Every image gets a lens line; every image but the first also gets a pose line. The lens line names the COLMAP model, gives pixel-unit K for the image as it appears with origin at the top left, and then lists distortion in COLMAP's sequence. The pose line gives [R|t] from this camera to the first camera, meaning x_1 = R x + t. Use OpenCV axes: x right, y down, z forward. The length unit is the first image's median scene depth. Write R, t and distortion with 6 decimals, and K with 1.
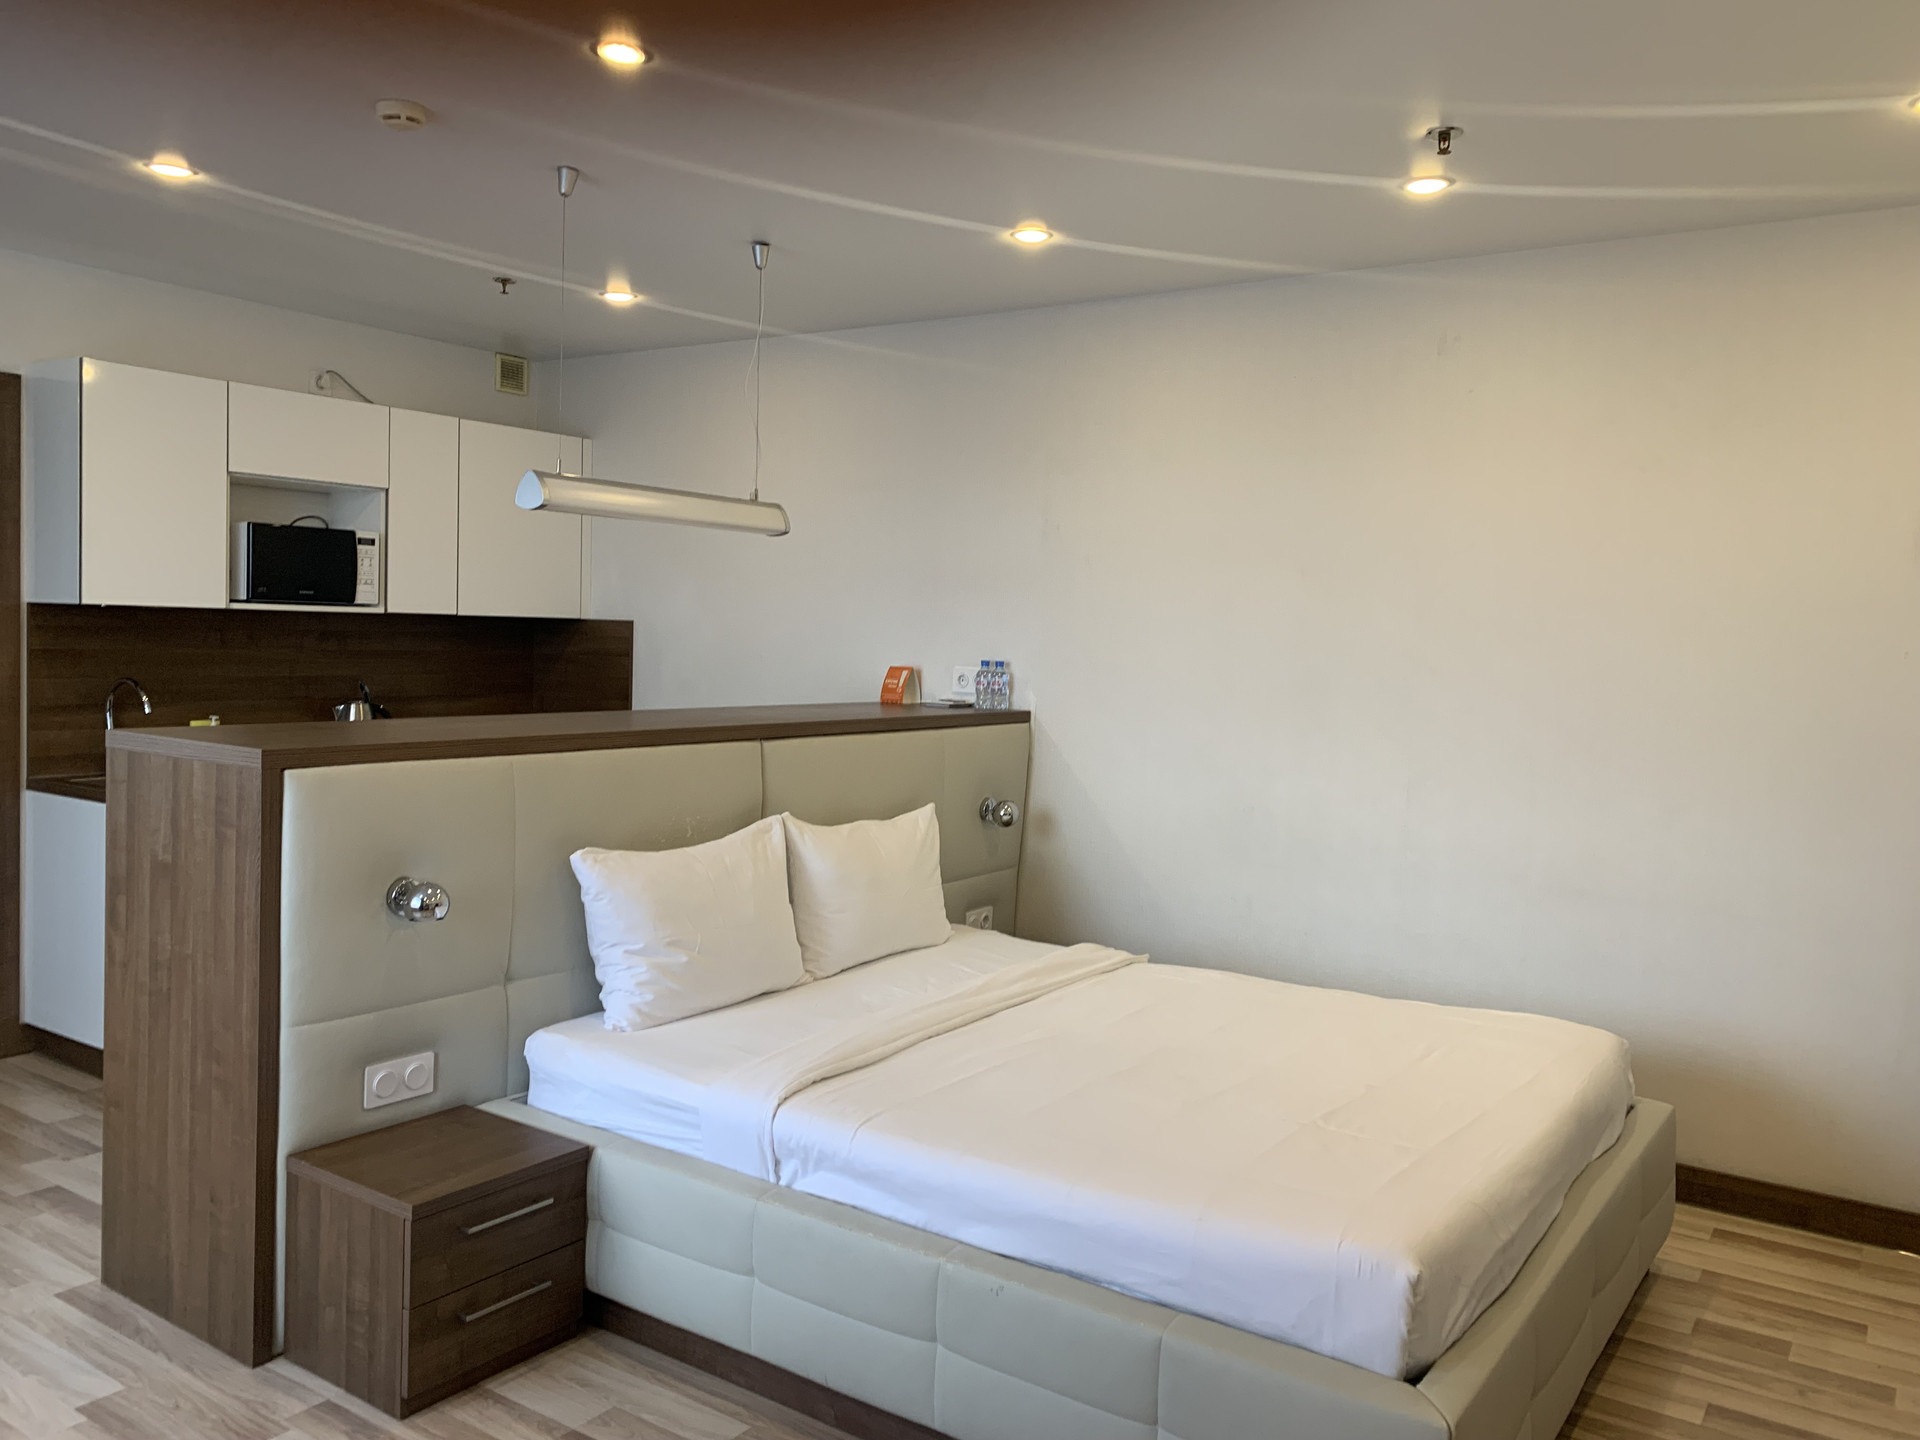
lens RADIAL K [[1462.4, 0, 989.8], [0, 1462.4, 710.0], [0, 0, 1]] dist [0.045364, -0.078483]
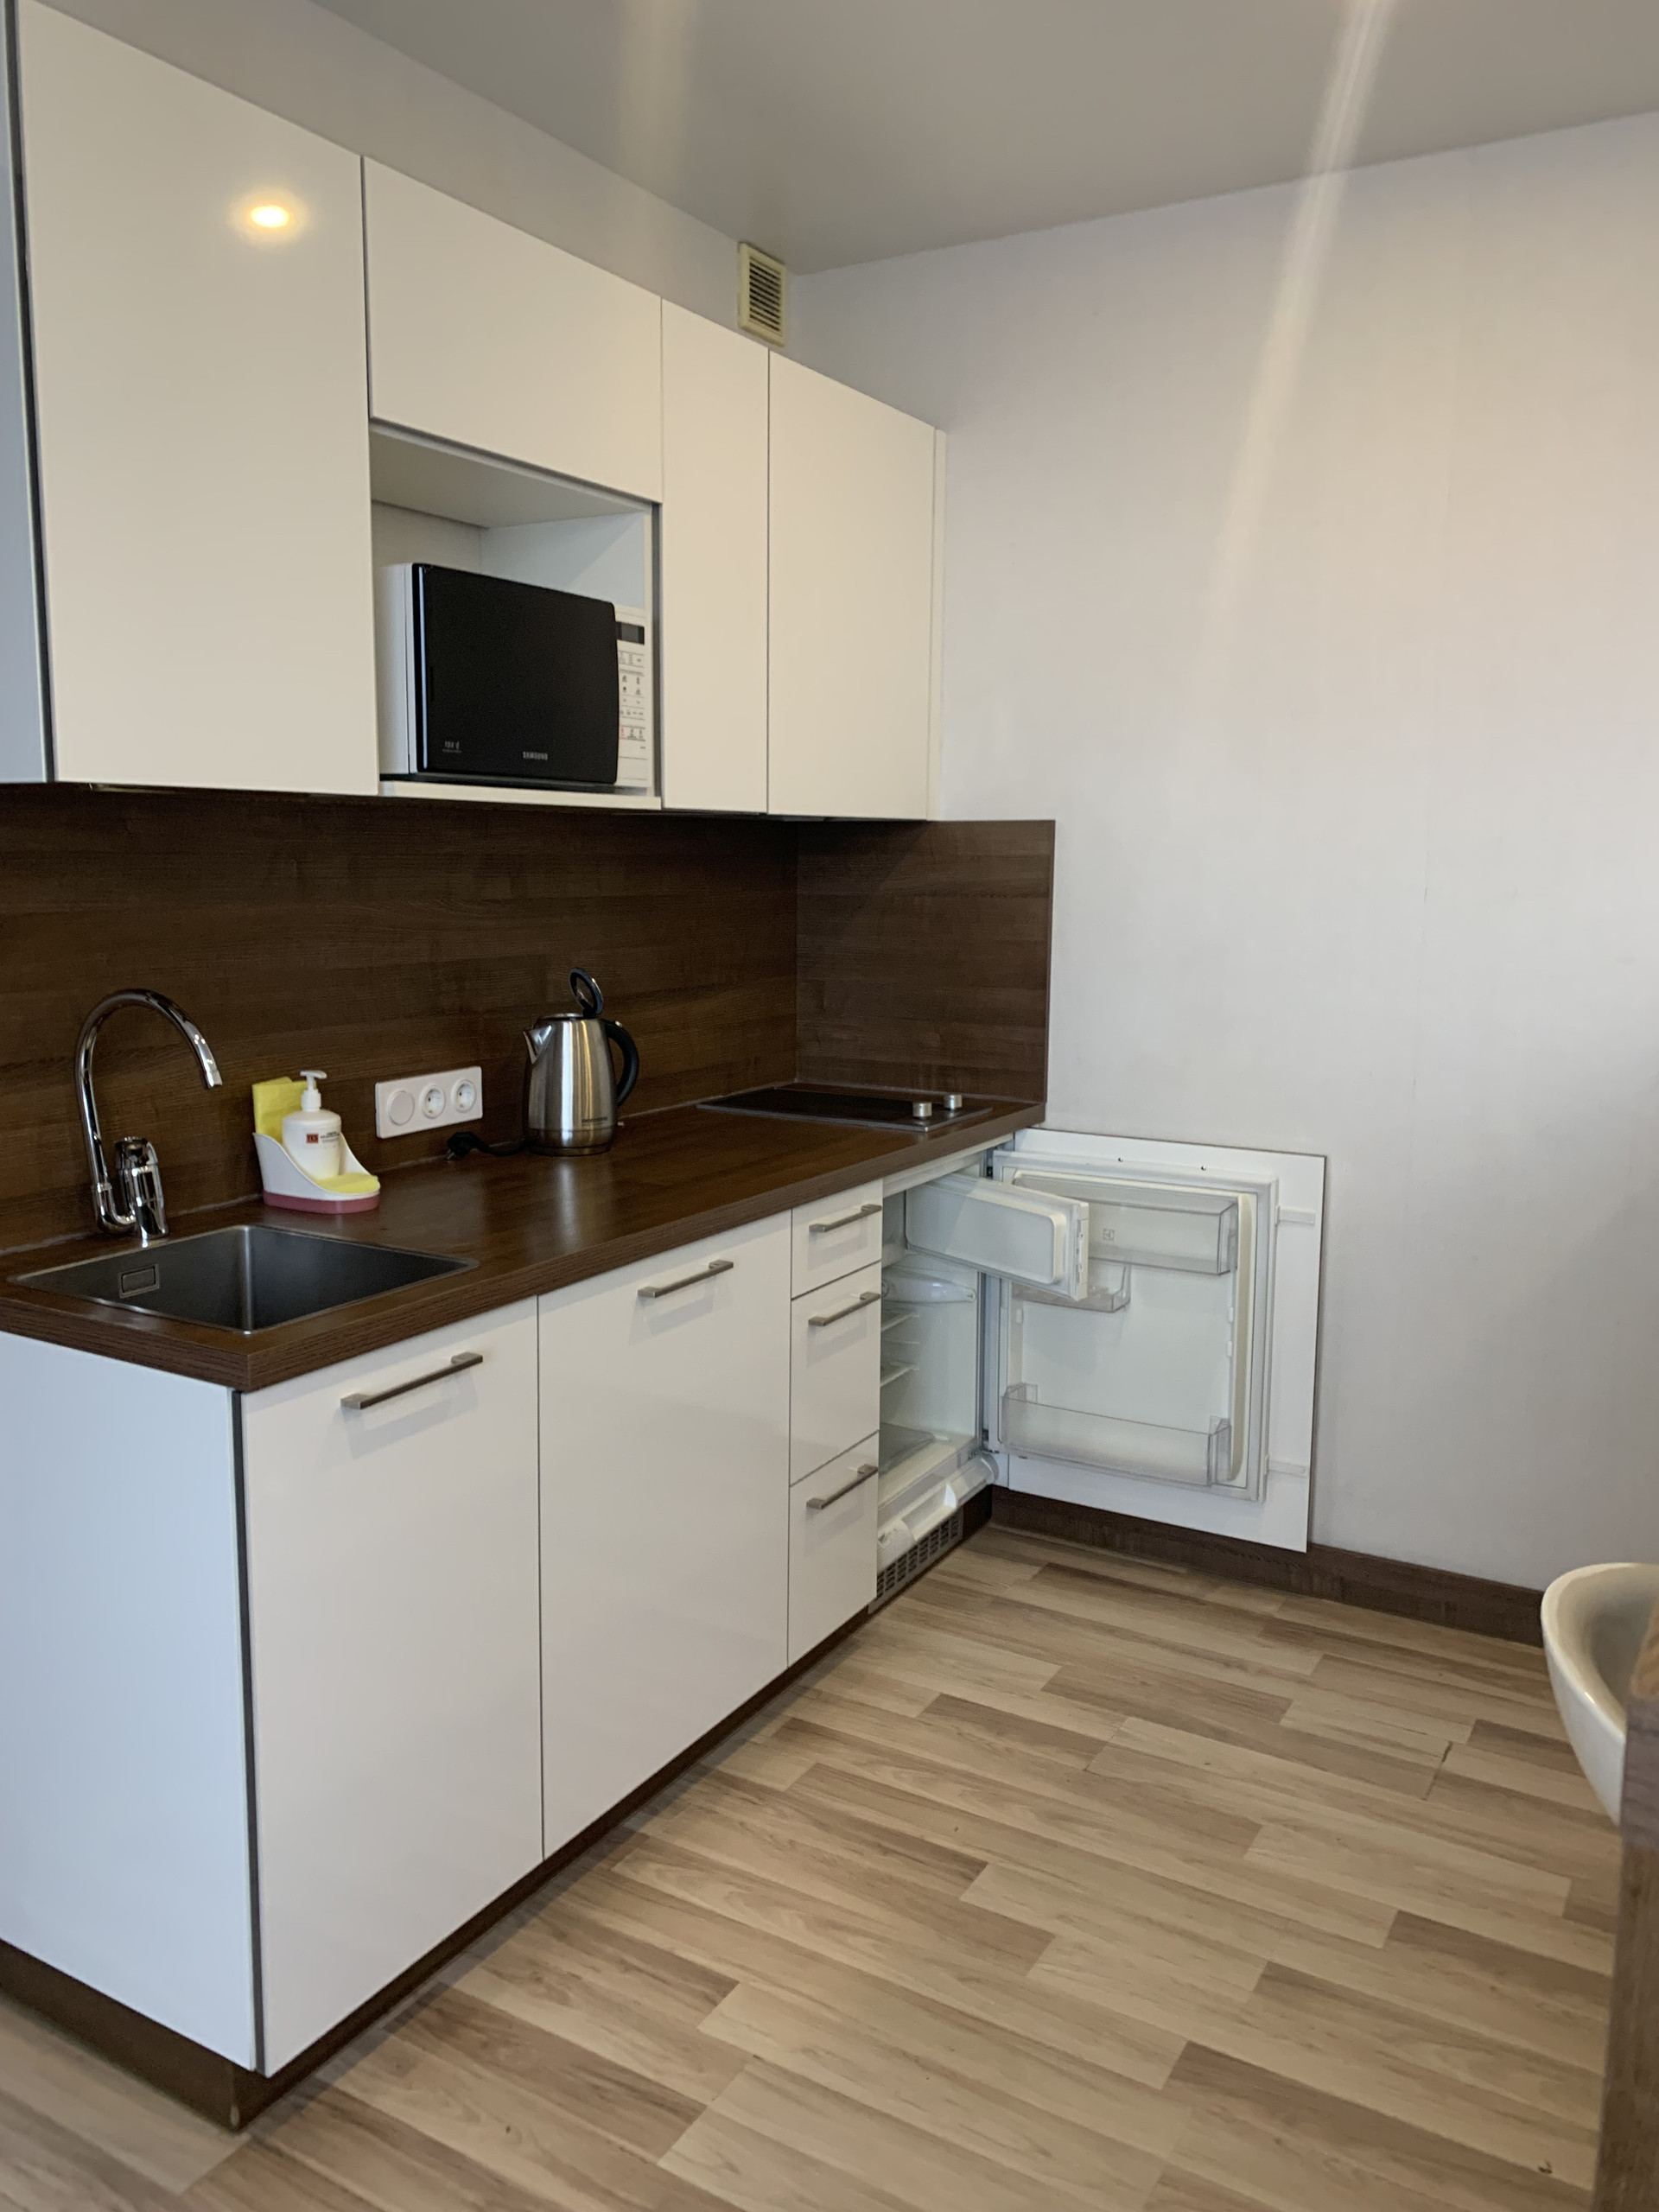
lens RADIAL K [[1684.8, 0, 829.5], [0, 1684.8, 1106.0], [0, 0, 1]] dist [0.045364, -0.078483]
pose [[0.998239, -0.027901, 0.052357, -0.394991], [0.022633, 0.994866, 0.098639, -0.027993], [-0.054840, -0.097280, 0.993745, 0.511373]]
